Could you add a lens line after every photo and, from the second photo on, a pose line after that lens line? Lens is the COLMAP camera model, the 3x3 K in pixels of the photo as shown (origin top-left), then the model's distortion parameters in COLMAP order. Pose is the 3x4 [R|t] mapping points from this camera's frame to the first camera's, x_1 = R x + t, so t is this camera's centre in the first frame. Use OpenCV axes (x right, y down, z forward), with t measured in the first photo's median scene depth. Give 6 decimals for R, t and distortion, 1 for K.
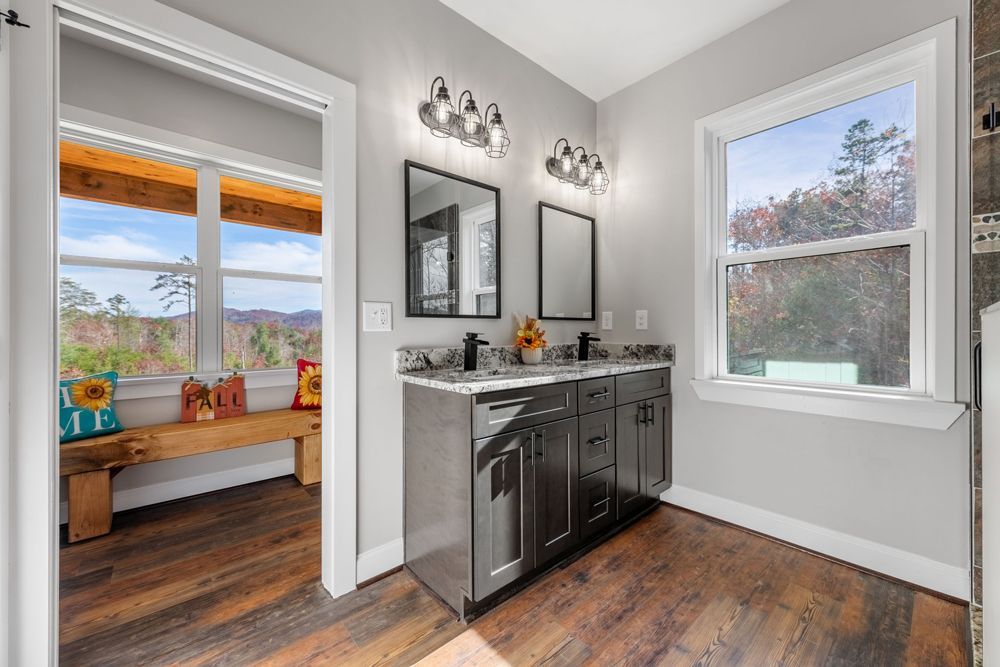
lens RADIAL K [[386.3, 0, 500.0], [0, 386.3, 333.5], [0, 0, 1]] dist [0.006294, -0.000031]
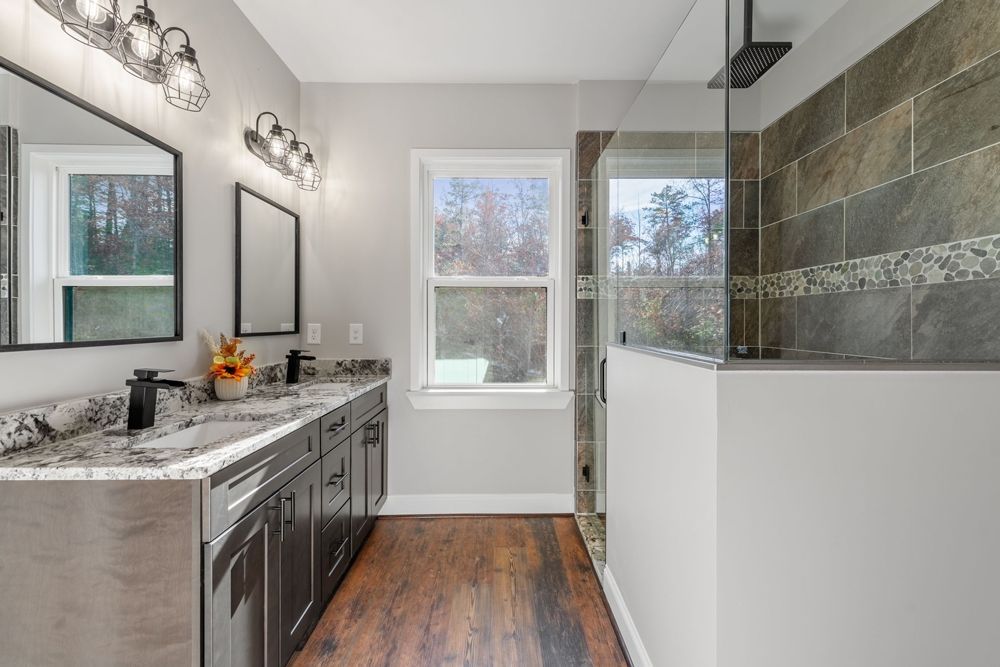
lens RADIAL K [[392.0, 0, 508.3], [0, 392.0, 329.7], [0, 0, 1]] dist [0.005139, -0.000202]
pose [[0.659017, -0.005002, 0.752112, -0.159612], [0.006326, 0.999979, 0.001108, -0.061381], [-0.752102, 0.004028, 0.659035, 0.110865]]
